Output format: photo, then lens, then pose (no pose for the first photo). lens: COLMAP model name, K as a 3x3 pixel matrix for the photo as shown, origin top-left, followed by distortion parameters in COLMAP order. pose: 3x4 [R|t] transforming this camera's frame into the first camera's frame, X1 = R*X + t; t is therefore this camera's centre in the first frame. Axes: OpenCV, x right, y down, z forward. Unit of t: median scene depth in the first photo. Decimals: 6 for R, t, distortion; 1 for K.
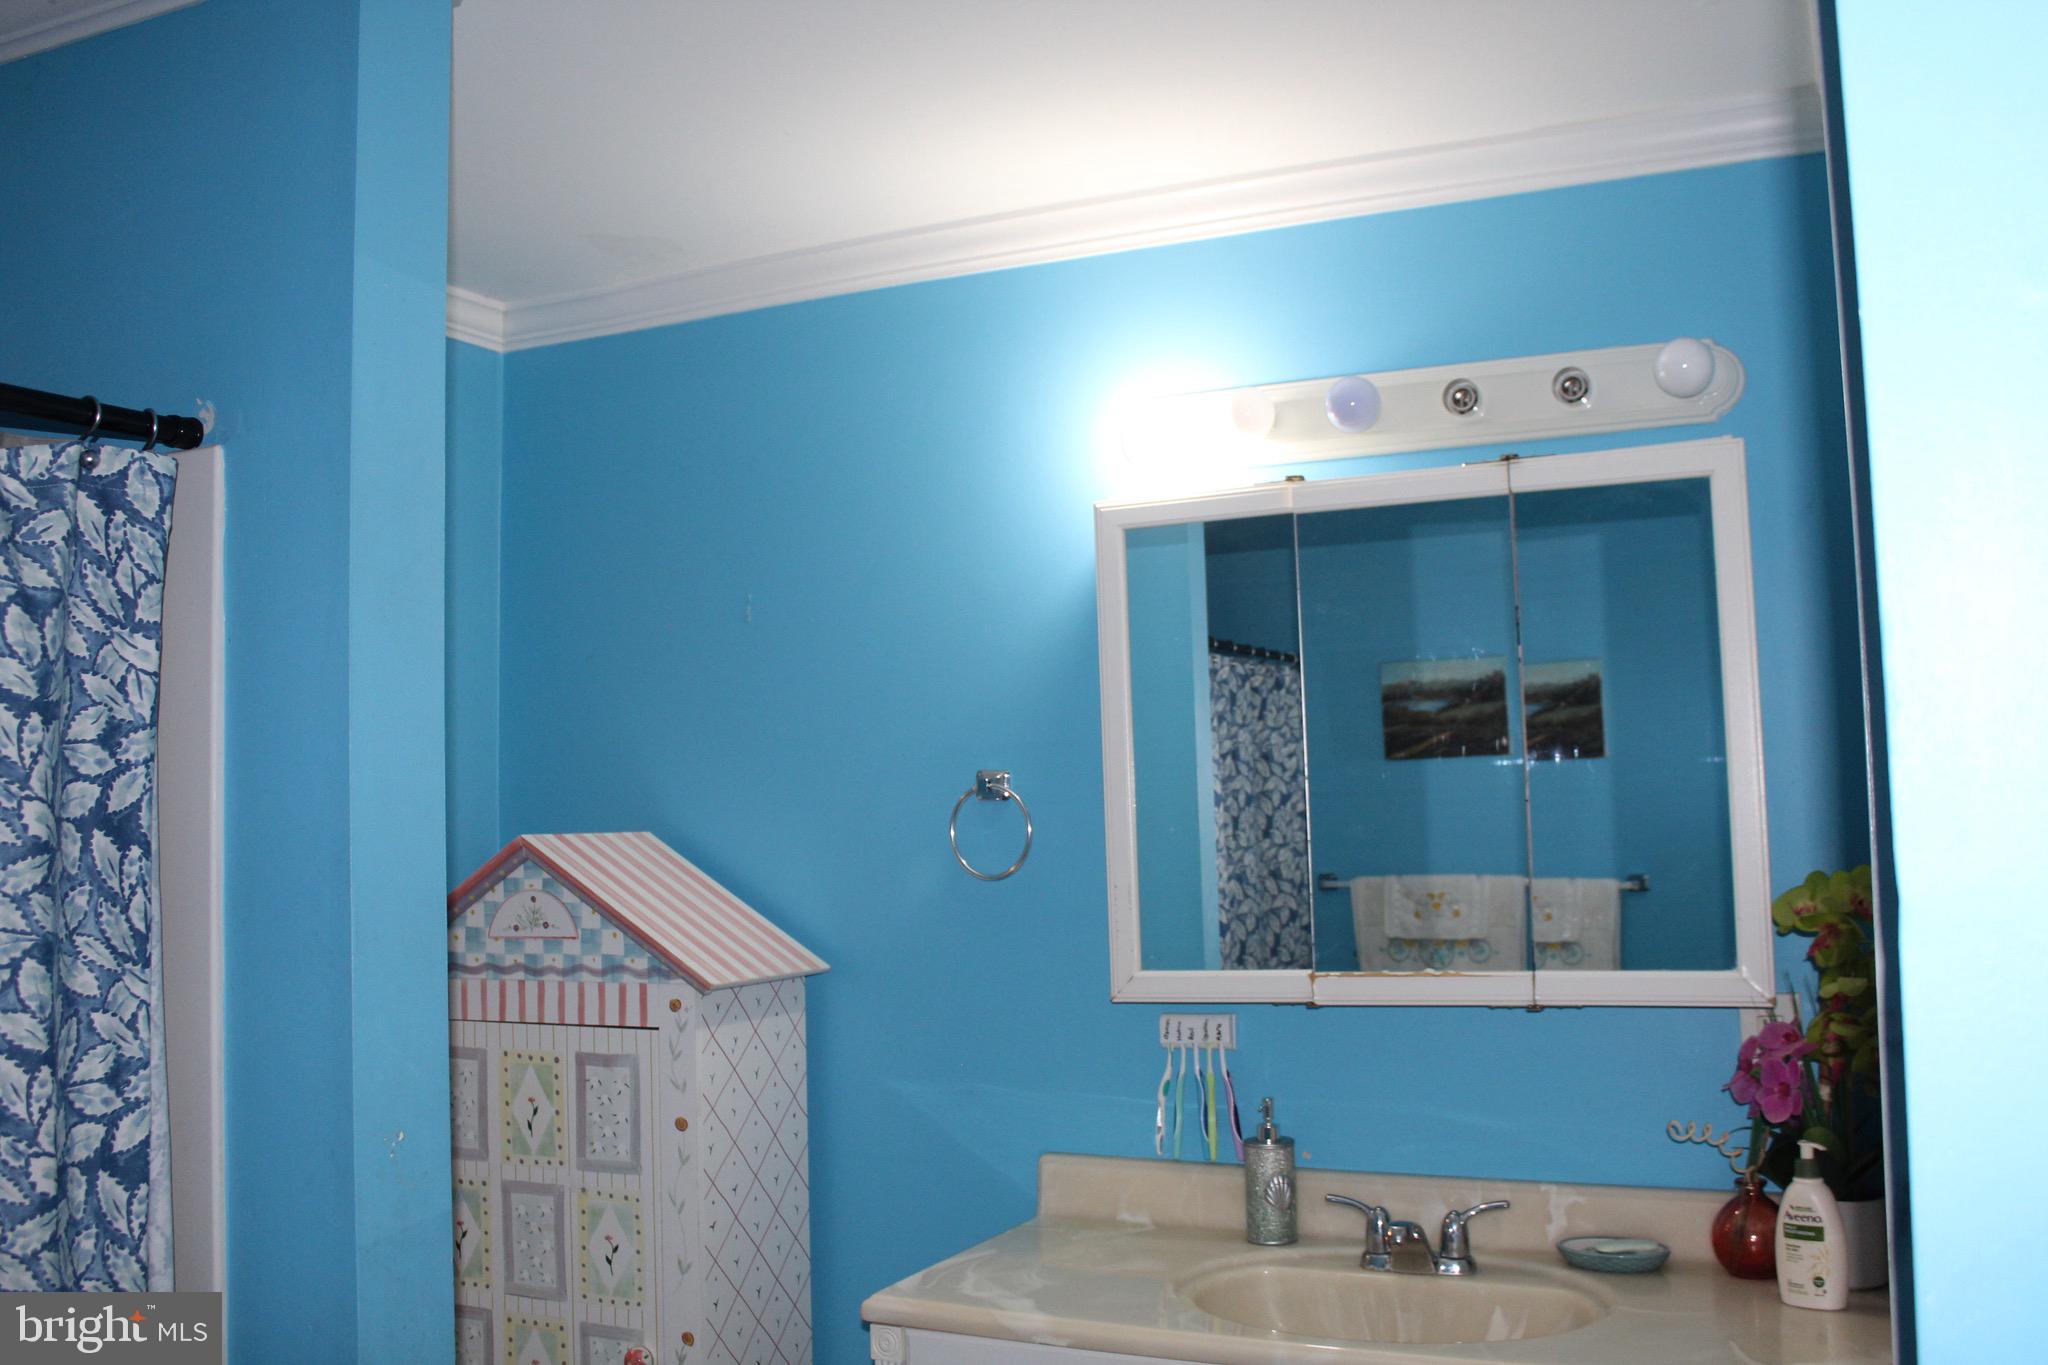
lens RADIAL K [[1869.5, 0, 1031.5], [0, 1869.5, 654.5], [0, 0, 1]] dist [-0.154569, 0.152067]
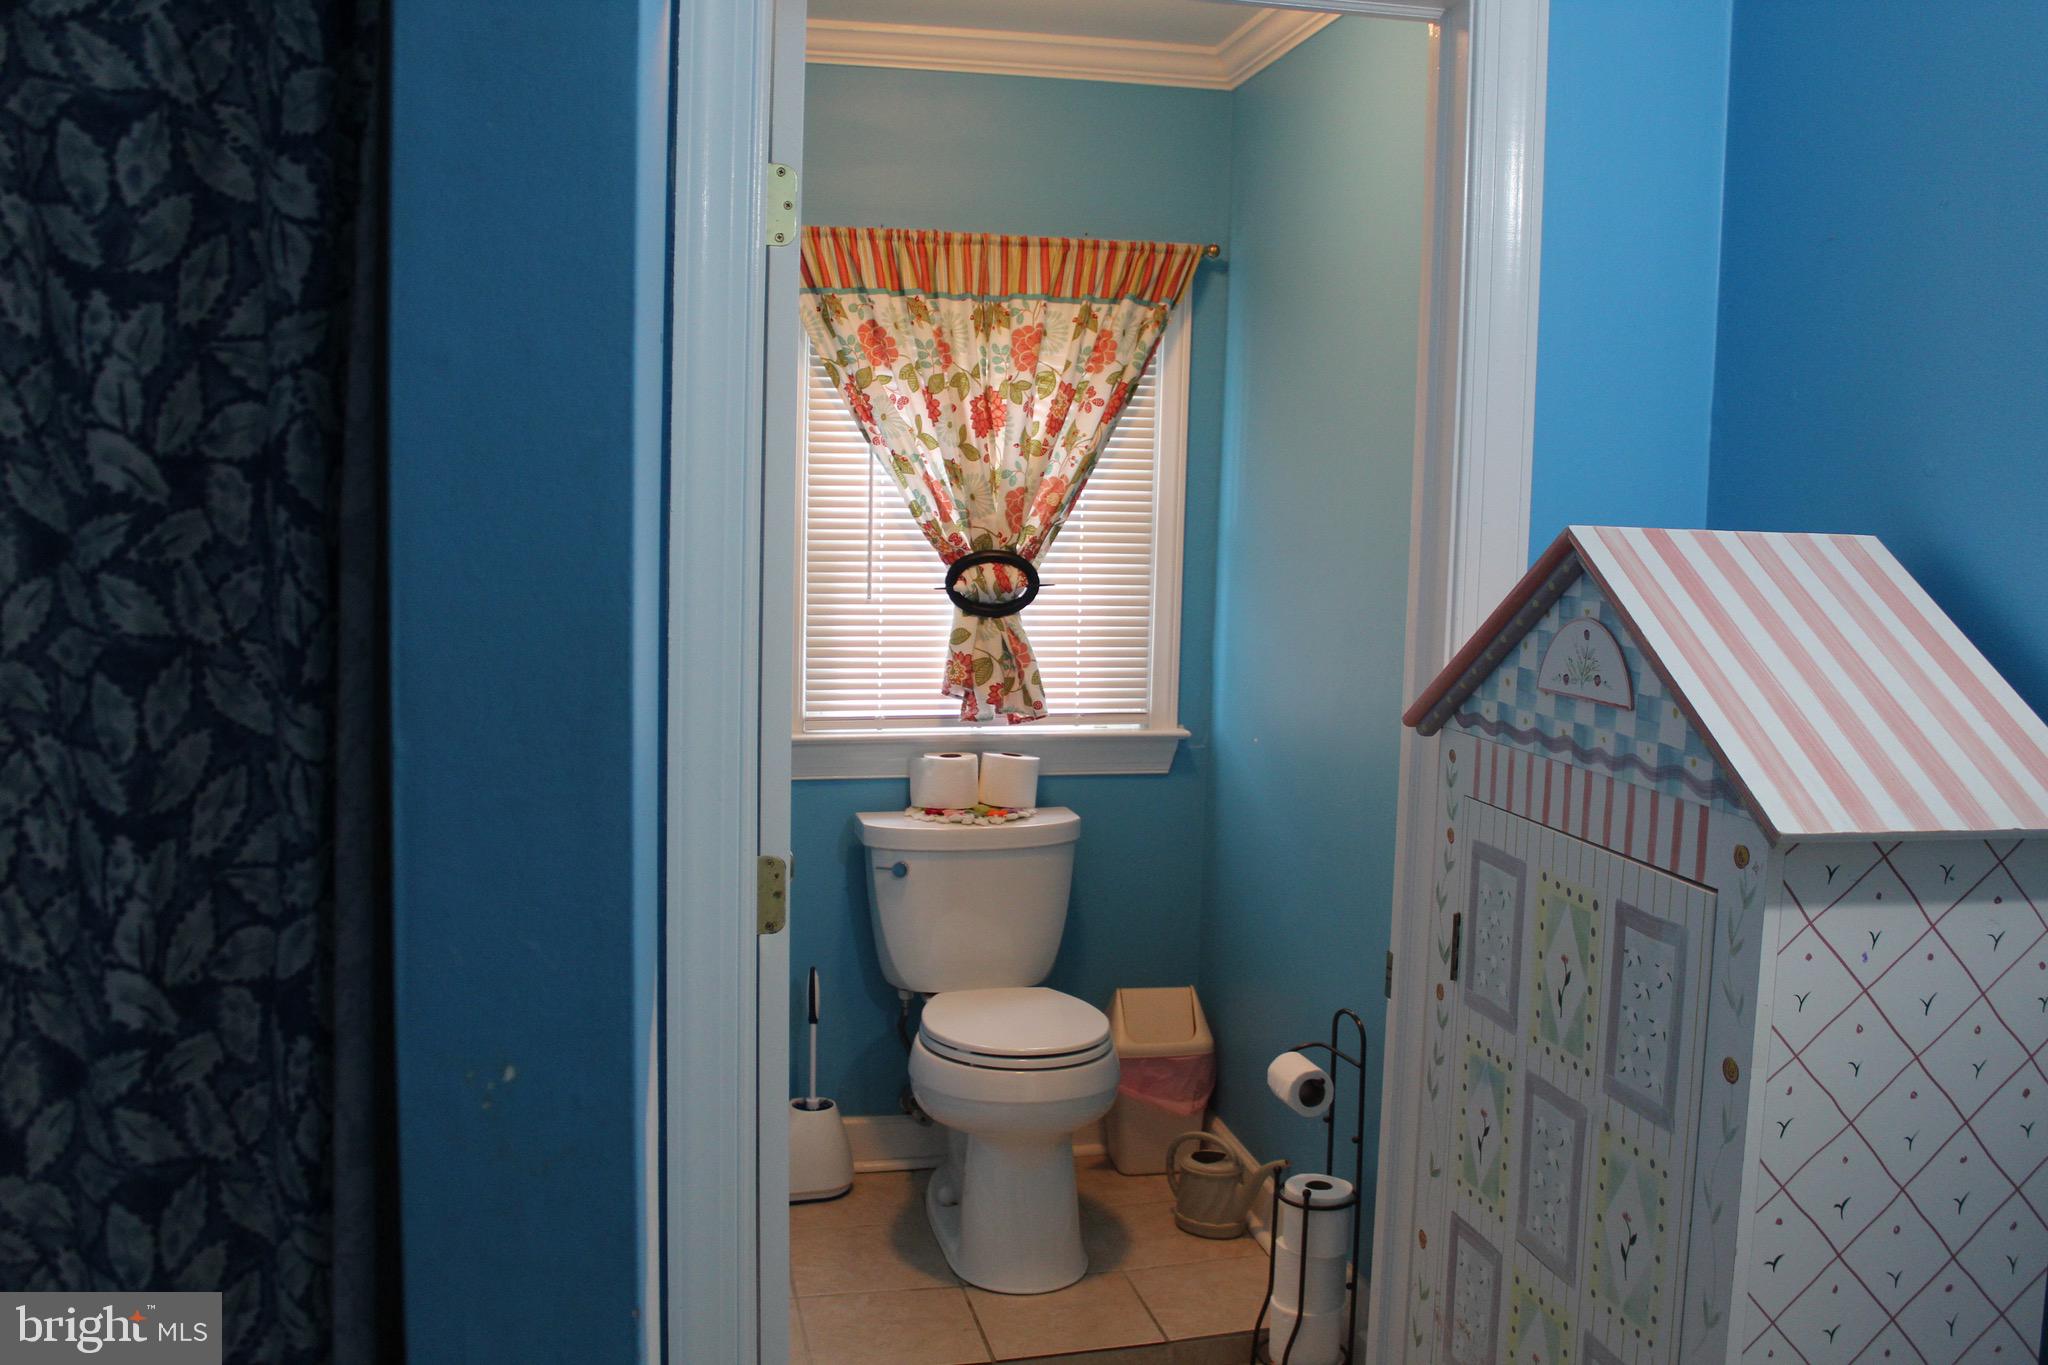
lens RADIAL K [[1869.5, 0, 1031.5], [0, 1869.5, 654.5], [0, 0, 1]] dist [-0.154569, 0.152067]
pose [[0.604036, 0.112835, -0.788929, 0.095813], [0.027165, 0.986436, 0.161882, 0.038197], [0.796494, -0.119213, 0.592778, 0.513752]]
